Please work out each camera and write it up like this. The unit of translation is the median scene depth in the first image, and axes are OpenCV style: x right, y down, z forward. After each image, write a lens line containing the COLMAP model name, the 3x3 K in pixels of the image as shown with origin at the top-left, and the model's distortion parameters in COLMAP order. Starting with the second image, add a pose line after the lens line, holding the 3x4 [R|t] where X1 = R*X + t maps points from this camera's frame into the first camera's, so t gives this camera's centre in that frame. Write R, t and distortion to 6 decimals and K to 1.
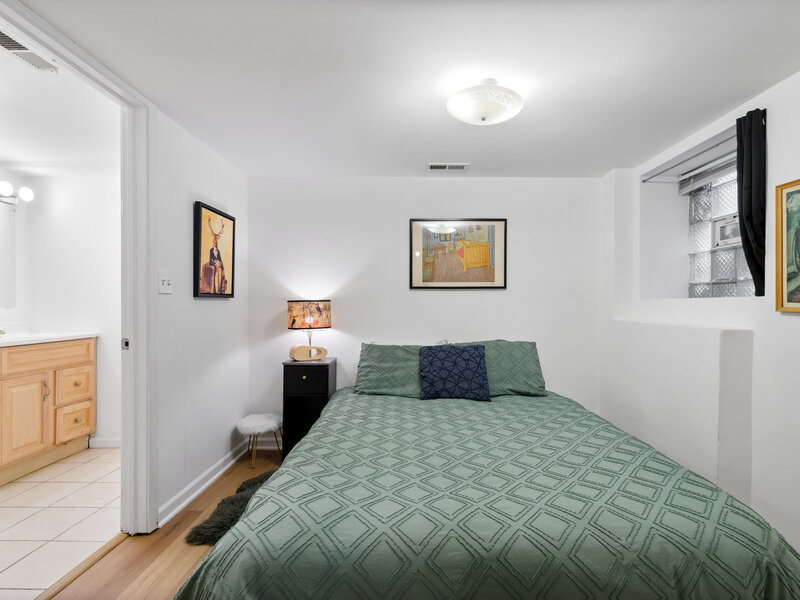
lens RADIAL K [[405.5, 0, 407.7], [0, 405.5, 300.0], [0, 0, 1]] dist [0.003042, 0.002376]
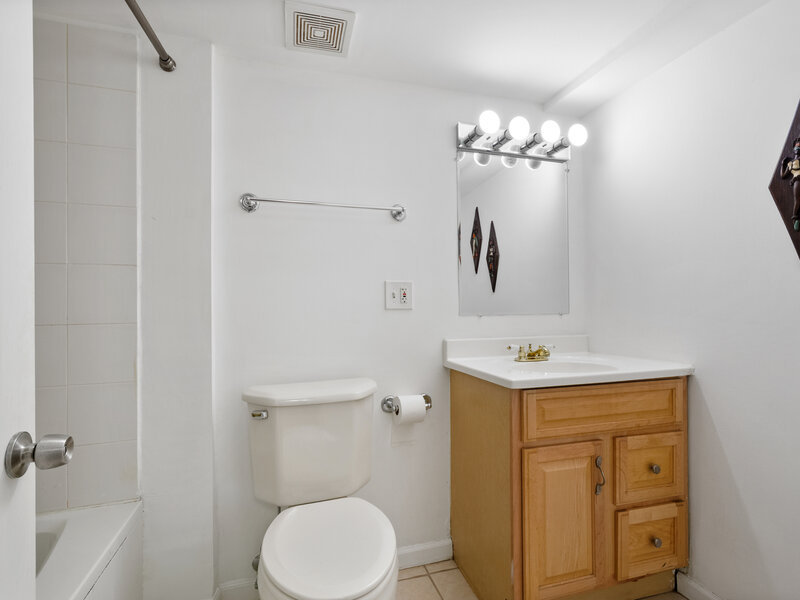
lens RADIAL K [[405.5, 0, 407.3], [0, 405.5, 298.7], [0, 0, 1]] dist [0.003042, 0.002376]
pose [[0.325850, -0.008248, -0.945386, -0.444820], [0.008860, 0.999945, -0.005670, -0.004696], [0.945380, -0.006529, 0.325905, 0.563379]]
